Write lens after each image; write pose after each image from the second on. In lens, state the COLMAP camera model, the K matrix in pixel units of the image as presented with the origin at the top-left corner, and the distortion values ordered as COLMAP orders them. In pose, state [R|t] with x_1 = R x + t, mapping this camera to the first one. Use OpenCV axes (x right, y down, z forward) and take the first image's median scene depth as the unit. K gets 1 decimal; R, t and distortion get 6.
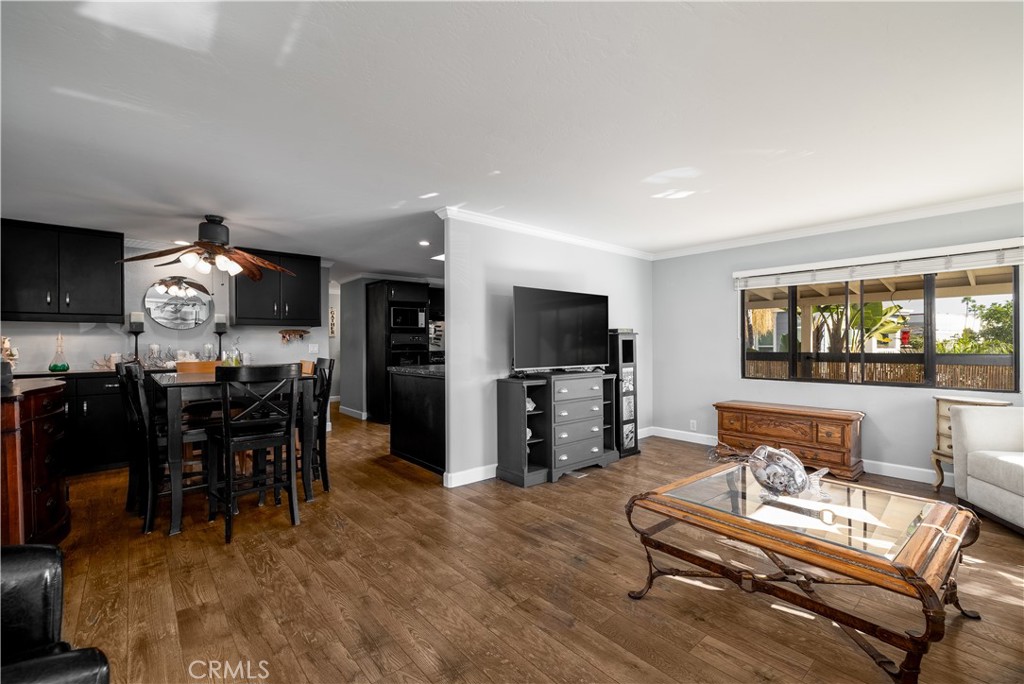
lens RADIAL K [[435.6, 0, 512.0], [0, 435.6, 342.0], [0, 0, 1]] dist [0.002032, -0.000146]
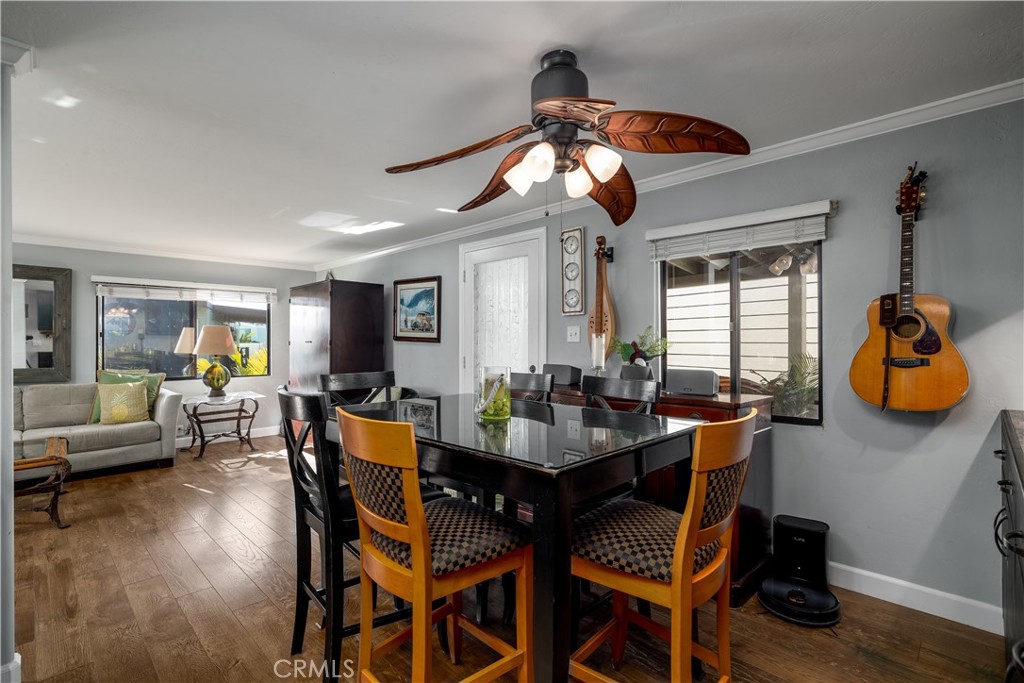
lens RADIAL K [[481.2, 0, 512.0], [0, 481.2, 341.5], [0, 0, 1]] dist [-0.001841, 0.000503]
pose [[-0.997278, 0.010359, -0.073007, -0.825700], [0.010545, 0.999942, -0.002162, -0.009854], [0.072980, -0.002926, -0.997329, 2.049415]]
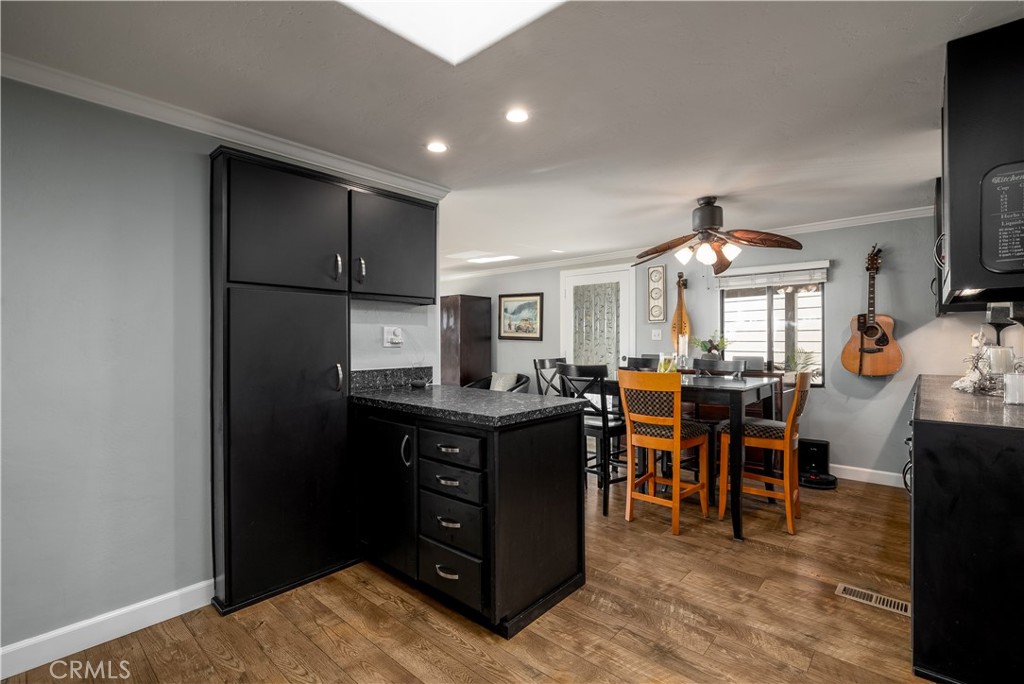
lens RADIAL K [[466.3, 0, 515.8], [0, 466.3, 341.8], [0, 0, 1]] dist [-0.000805, -0.000255]
pose [[-0.991677, 0.010846, -0.128297, -0.249120], [0.010888, 0.999941, 0.000377, -0.009618], [0.128293, -0.001023, -0.991736, 2.602400]]
